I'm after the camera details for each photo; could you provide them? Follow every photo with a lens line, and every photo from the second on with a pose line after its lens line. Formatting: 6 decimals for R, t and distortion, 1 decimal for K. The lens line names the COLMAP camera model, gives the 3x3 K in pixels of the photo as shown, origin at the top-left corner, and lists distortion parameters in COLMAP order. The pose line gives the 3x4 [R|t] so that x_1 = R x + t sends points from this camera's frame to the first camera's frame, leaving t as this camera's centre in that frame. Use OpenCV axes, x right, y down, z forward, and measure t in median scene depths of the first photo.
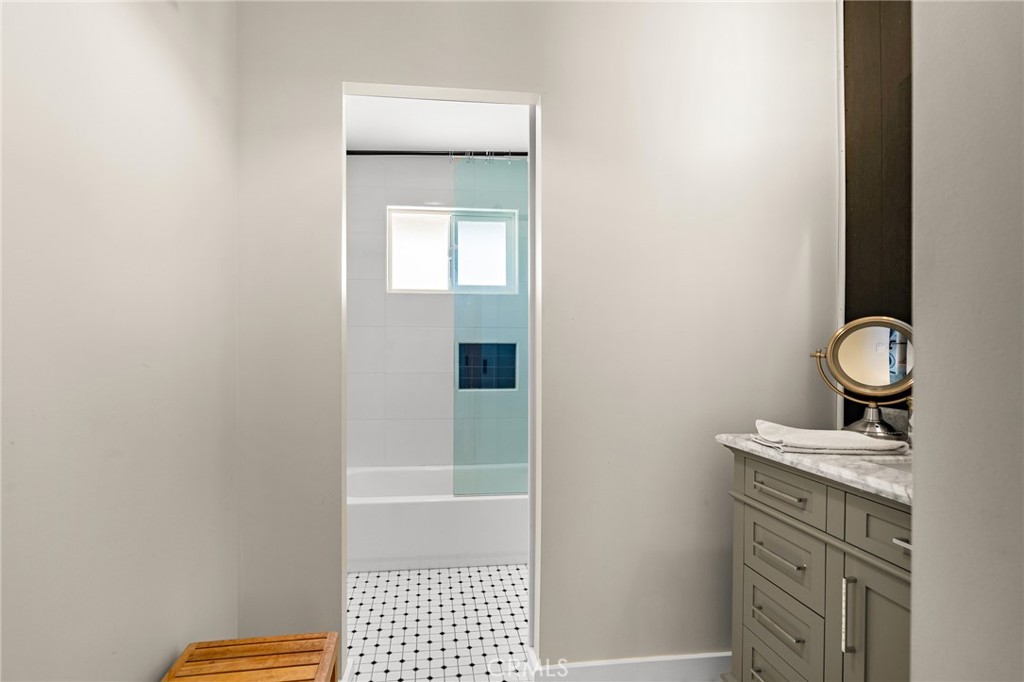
lens RADIAL K [[453.9, 0, 508.4], [0, 453.9, 344.8], [0, 0, 1]] dist [-0.001329, -0.000468]
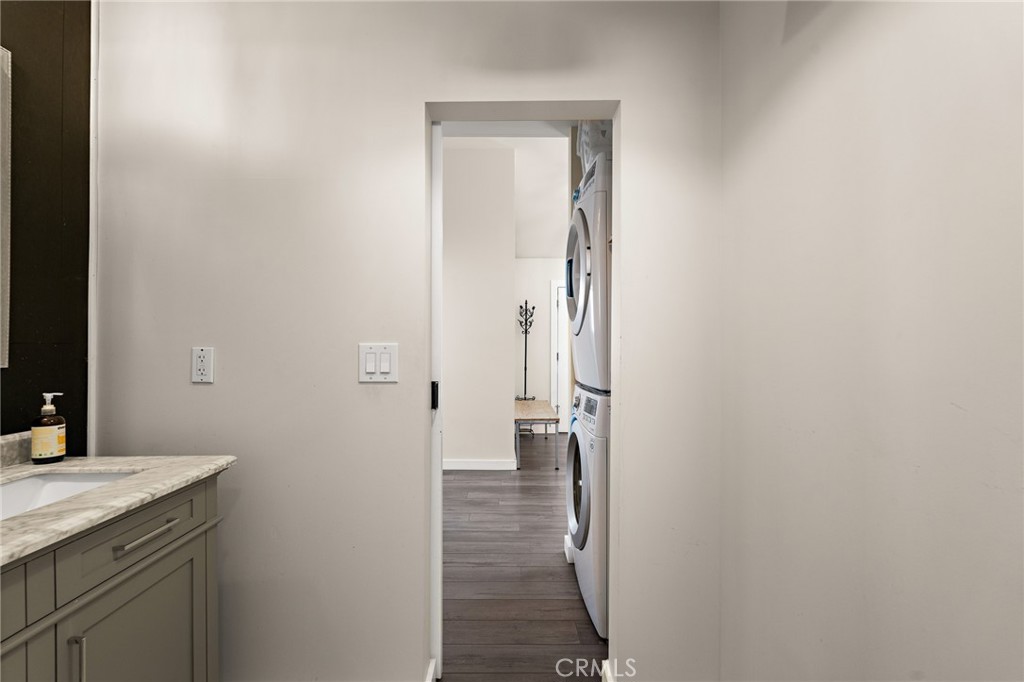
lens RADIAL K [[453.9, 0, 508.4], [0, 453.9, 344.8], [0, 0, 1]] dist [-0.001329, -0.000468]
pose [[-0.992370, 0.010295, 0.122863, -0.180677], [0.007540, 0.999710, -0.022868, -0.024368], [-0.123063, -0.021767, -0.992160, 1.717301]]
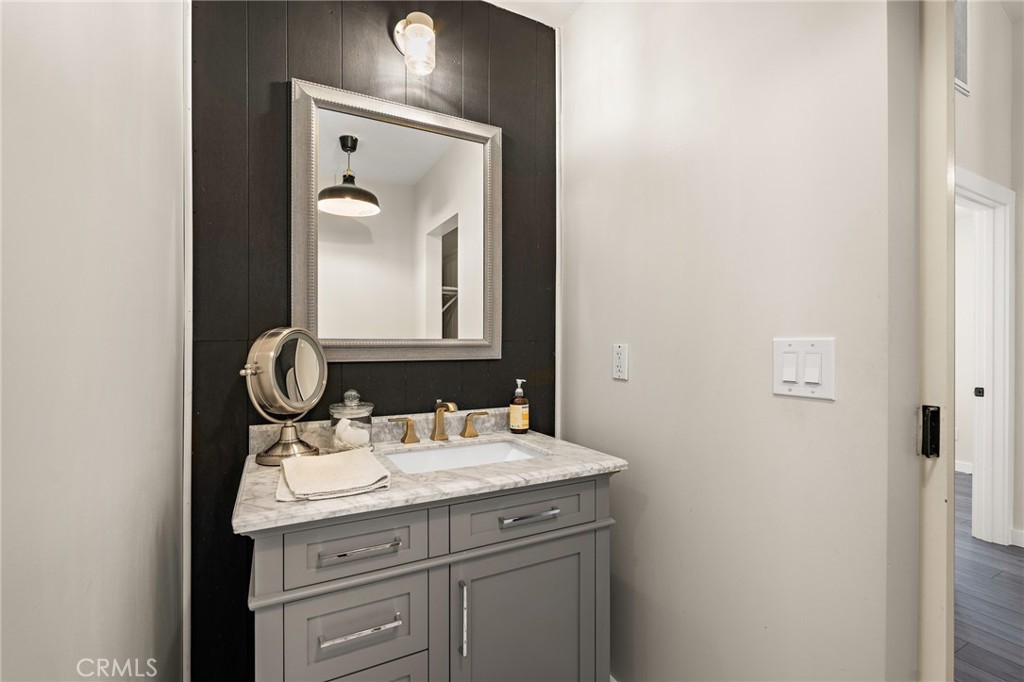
lens RADIAL K [[453.9, 0, 508.4], [0, 453.9, 344.8], [0, 0, 1]] dist [-0.001329, -0.000468]
pose [[-0.334373, 0.008355, 0.942404, -0.283648], [-0.011734, 0.999846, -0.013028, -0.031507], [-0.942368, -0.015415, -0.334224, 1.221601]]
